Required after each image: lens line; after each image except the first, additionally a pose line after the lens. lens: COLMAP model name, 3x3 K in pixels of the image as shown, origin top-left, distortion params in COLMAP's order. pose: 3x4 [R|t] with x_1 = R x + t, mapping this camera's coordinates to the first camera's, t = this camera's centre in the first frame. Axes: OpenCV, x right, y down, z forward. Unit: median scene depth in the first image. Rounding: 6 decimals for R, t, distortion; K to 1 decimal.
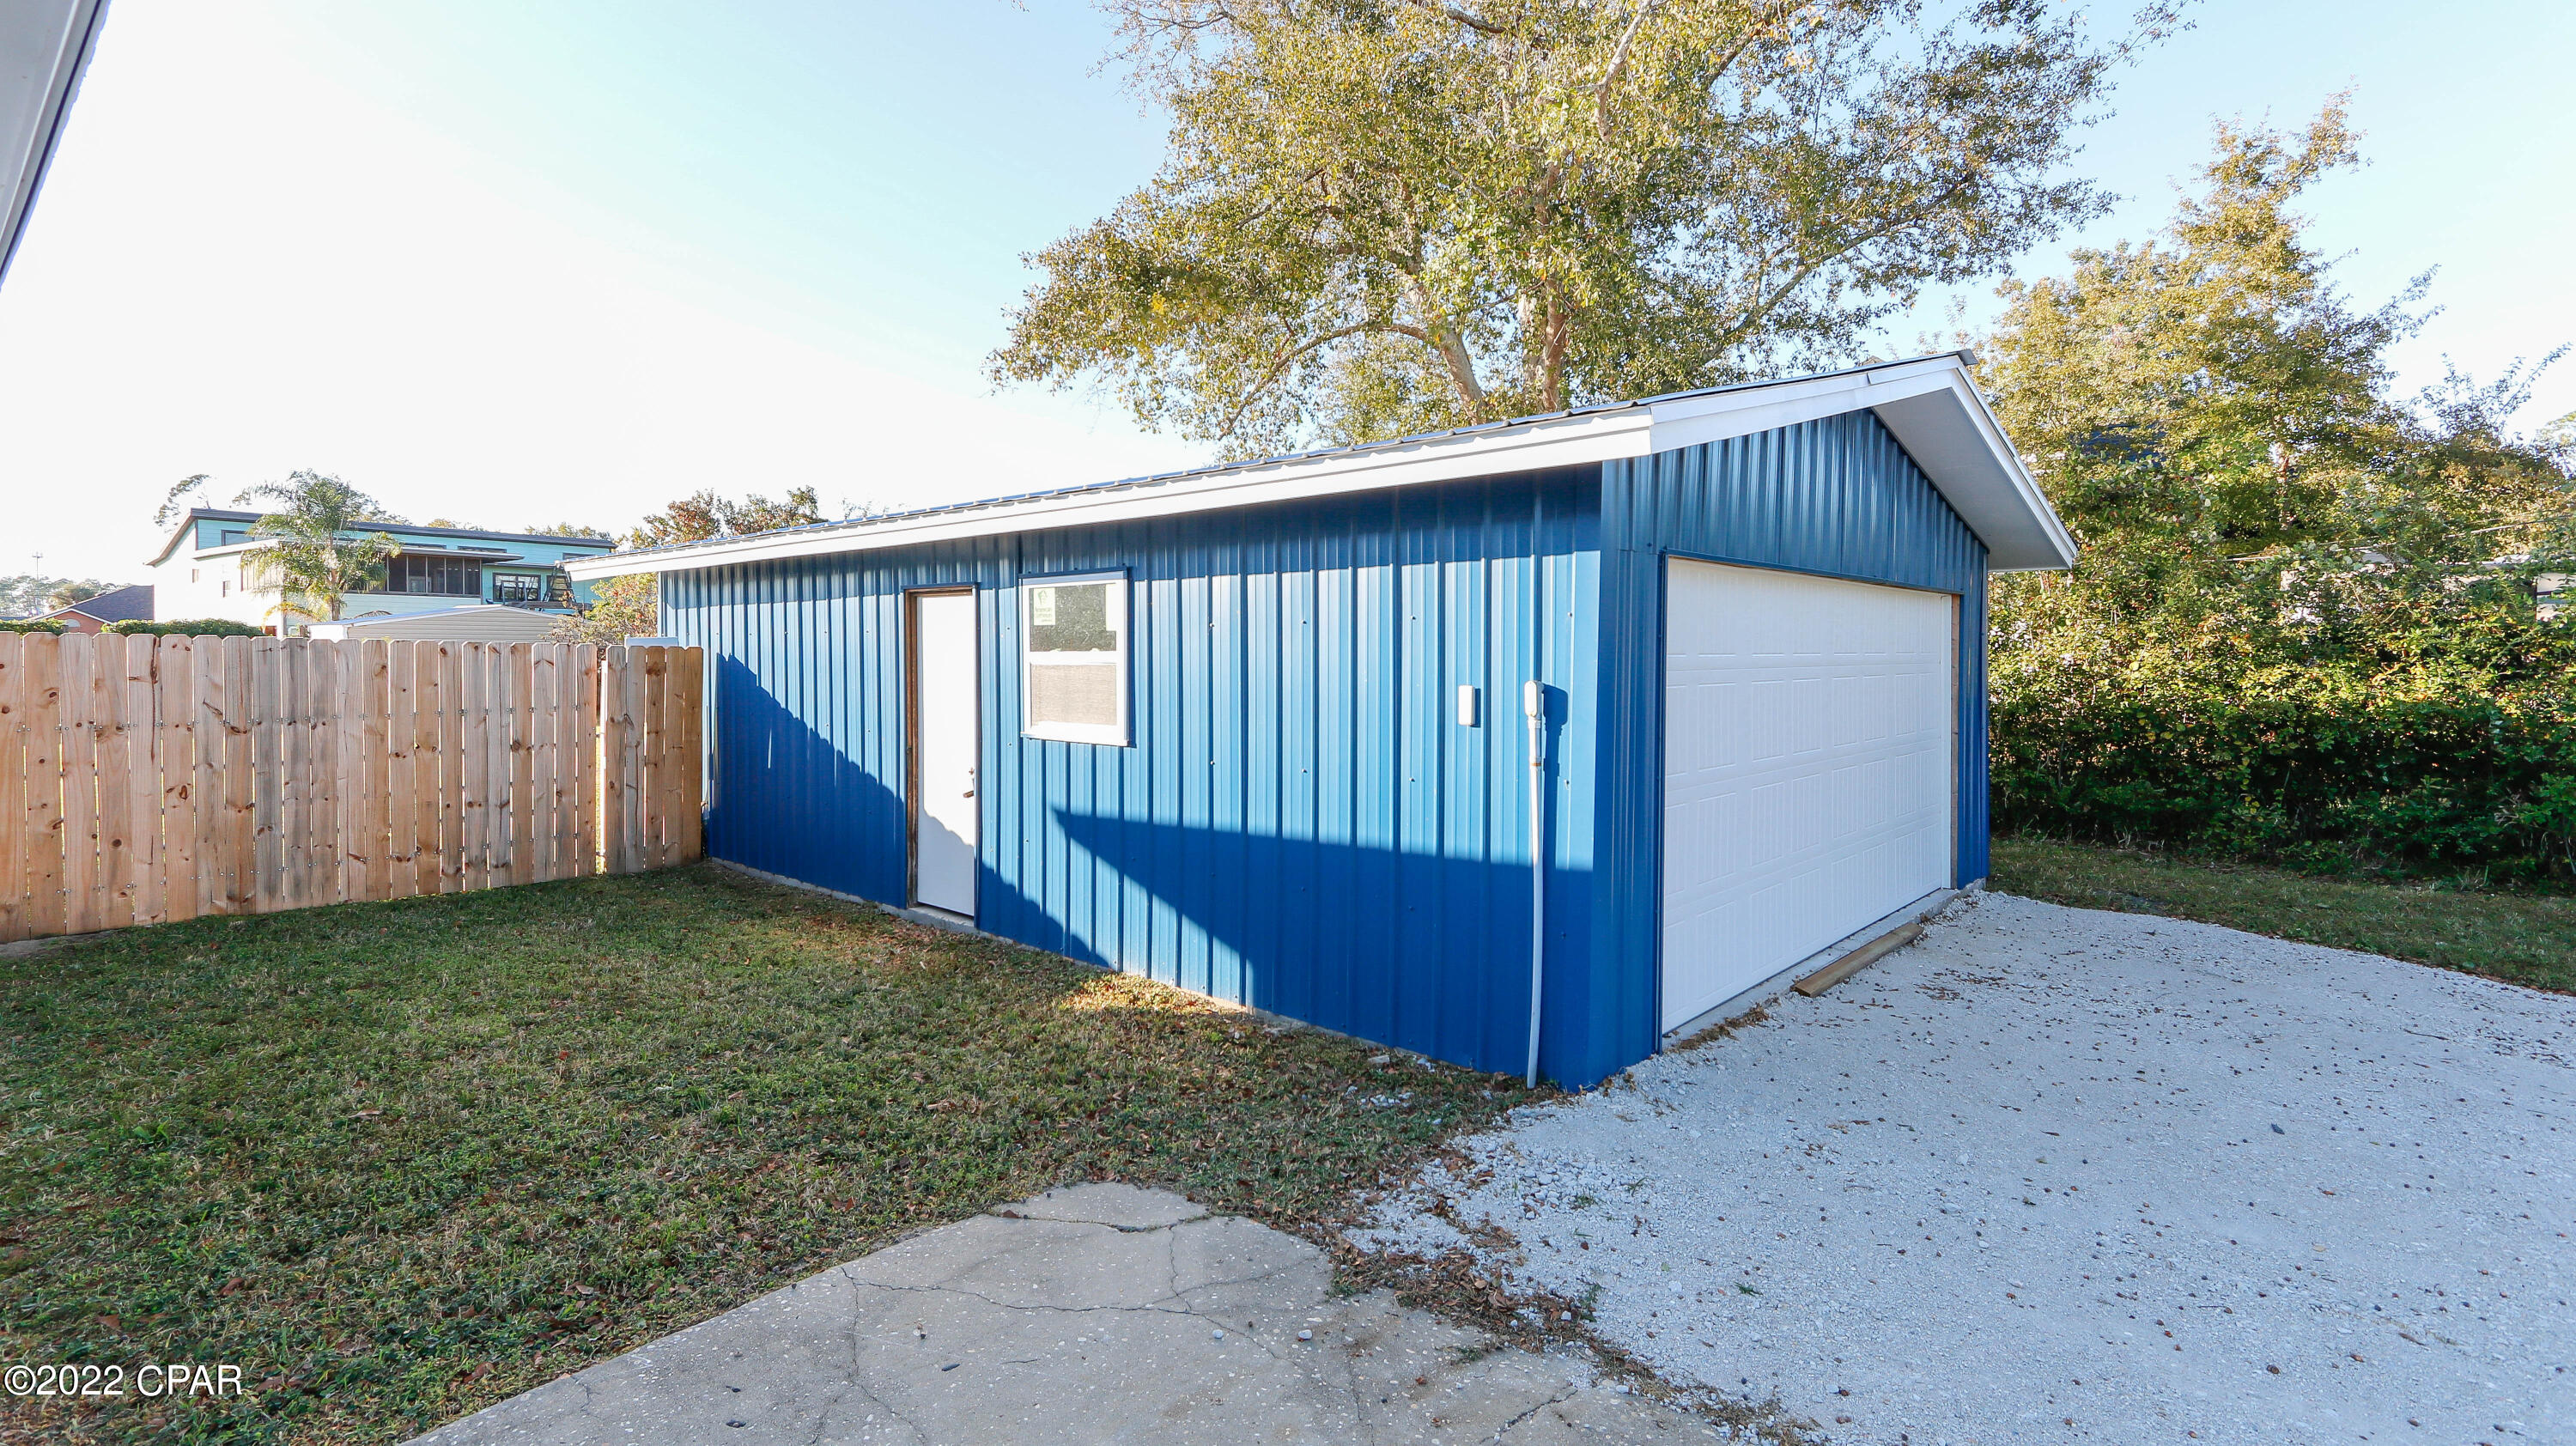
lens RADIAL K [[1200.9, 0, 1275.1], [0, 1200.9, 660.1], [0, 0, 1]] dist [0.010721, 0.000180]
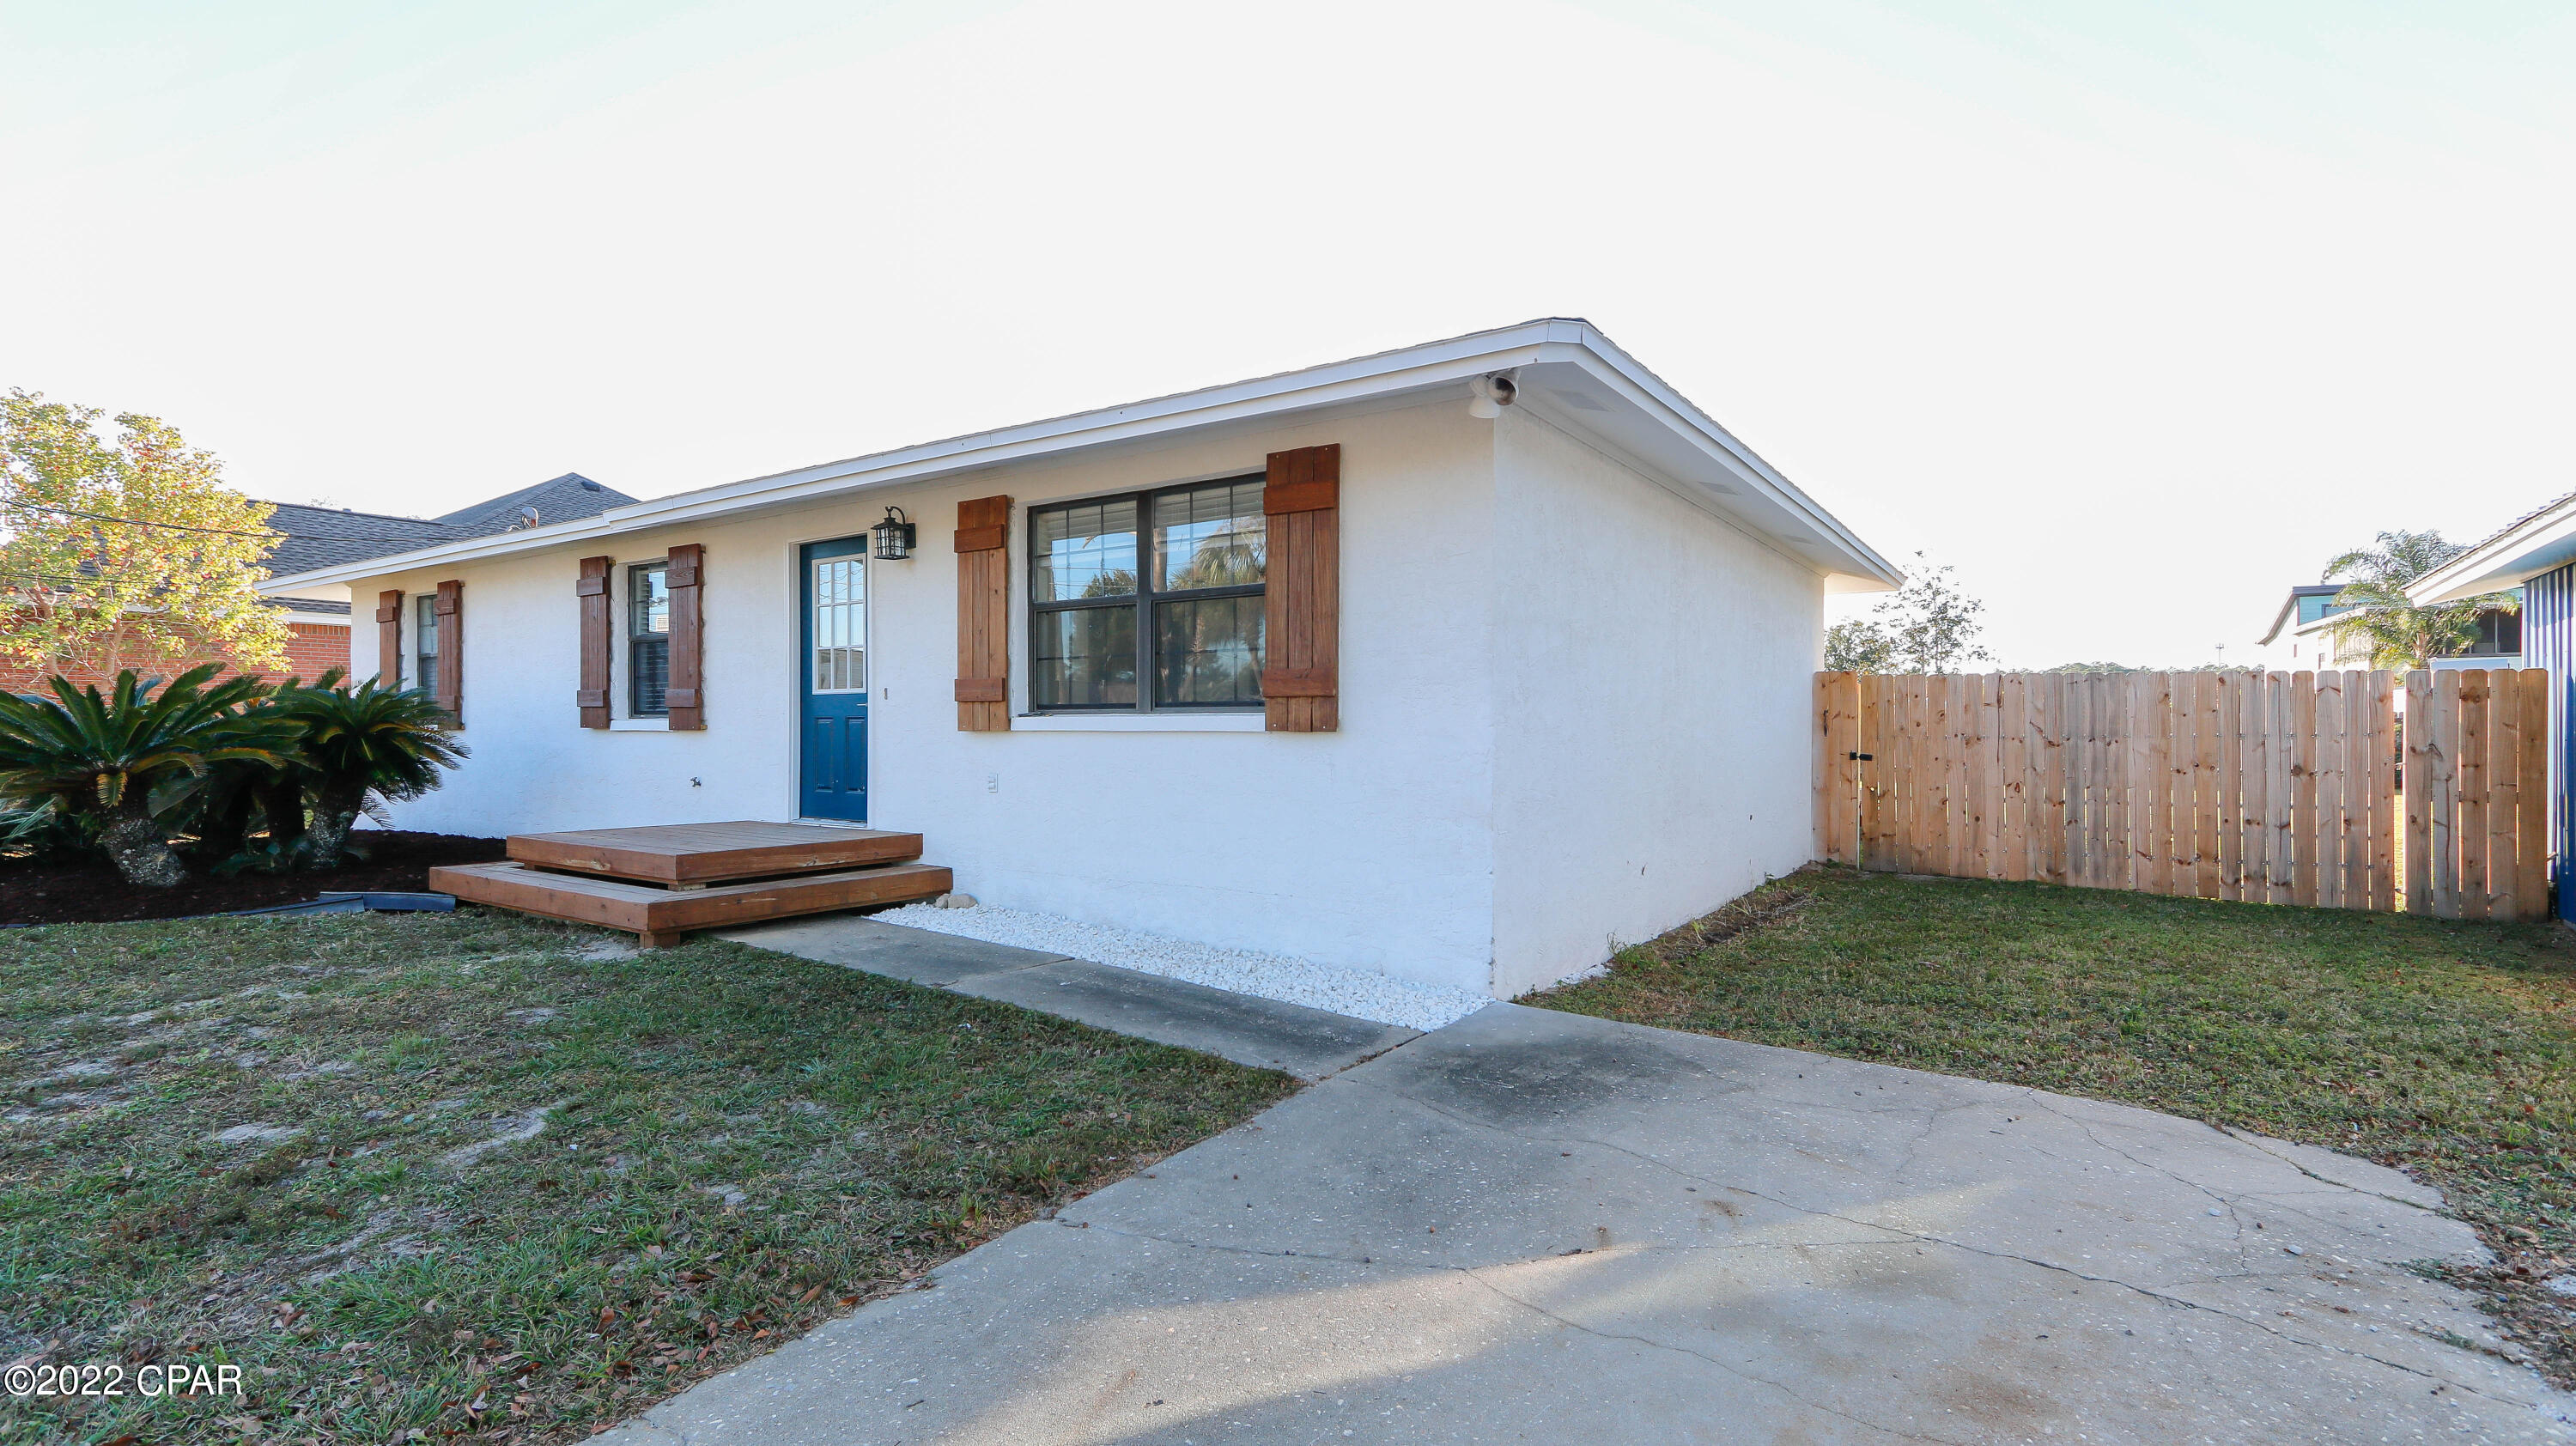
lens RADIAL K [[1186.9, 0, 1288.0], [0, 1186.9, 723.0], [0, 0, 1]] dist [0.018661, -0.000030]
pose [[0.113701, -0.005332, -0.993501, 0.316631], [-0.008343, 0.999945, -0.006322, 0.046704], [0.993480, 0.009008, 0.113651, 0.022778]]
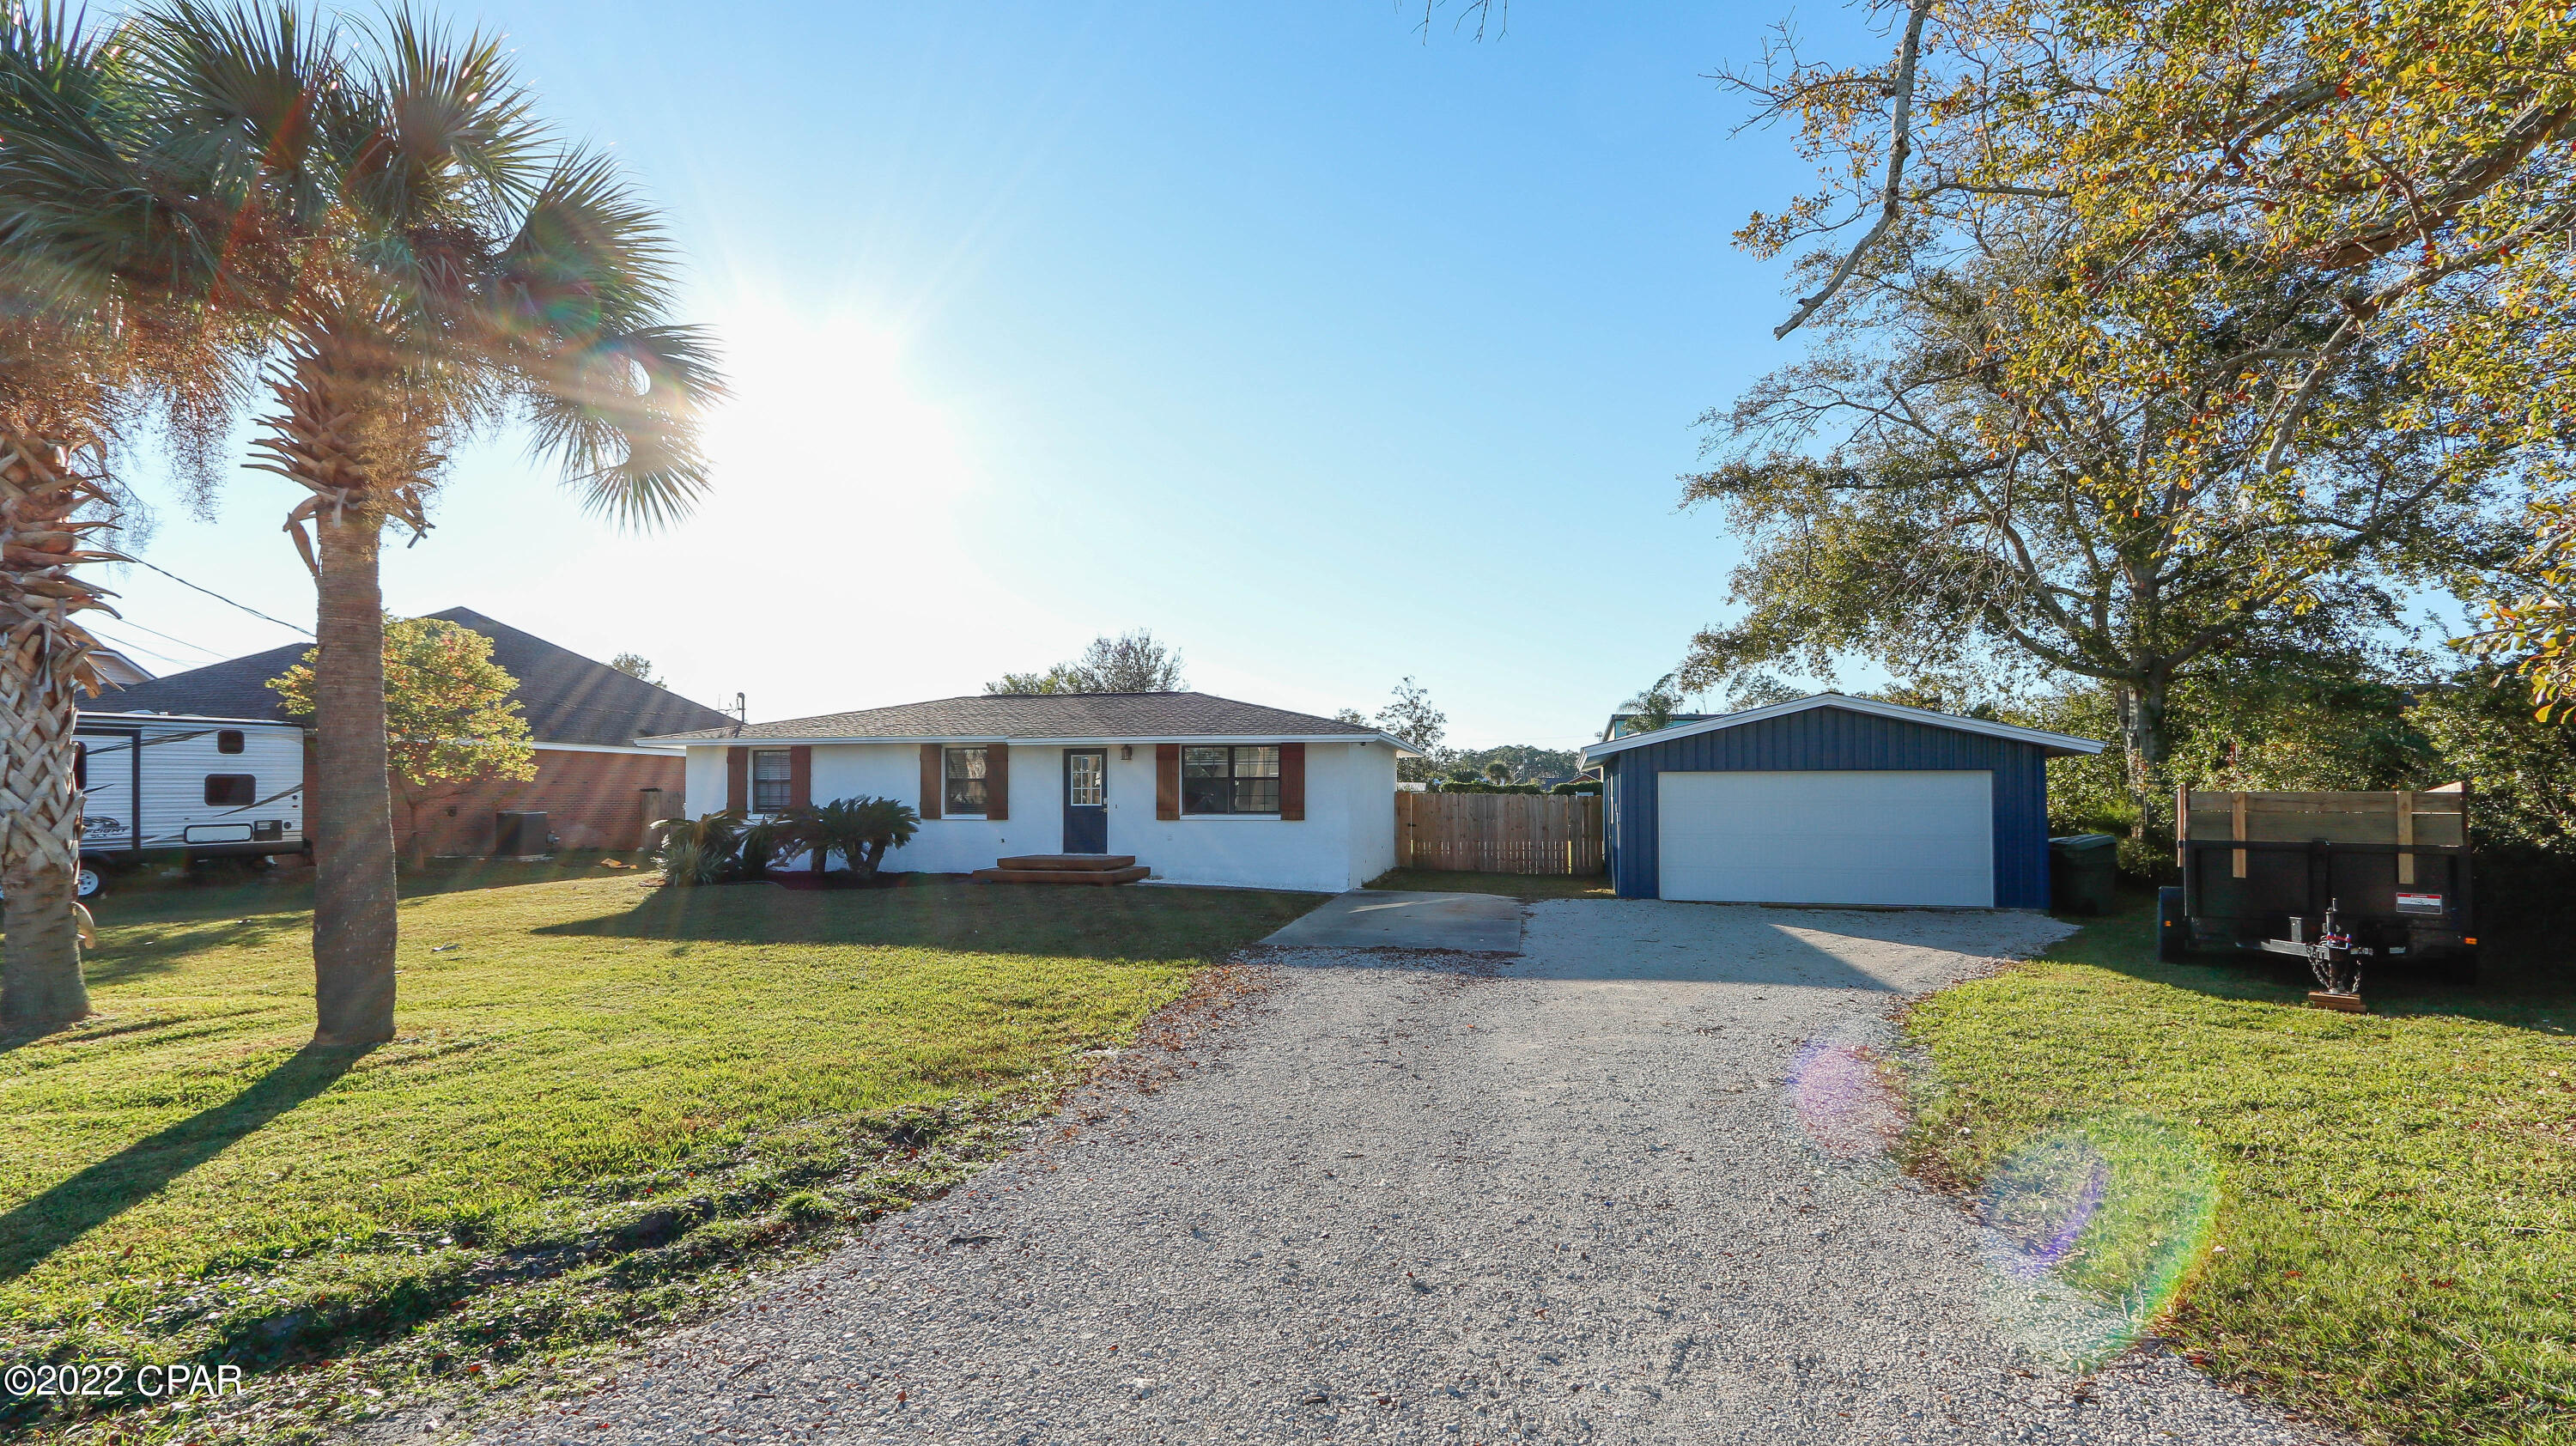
lens RADIAL K [[1190.0, 0, 1290.5], [0, 1190.0, 771.4], [0, 0, 1]] dist [0.021277, 0.000404]
pose [[0.492840, -0.021562, -0.869853, 1.782962], [-0.005338, 0.999599, -0.027803, 0.014945], [0.870104, 0.018346, 0.492527, -1.112029]]
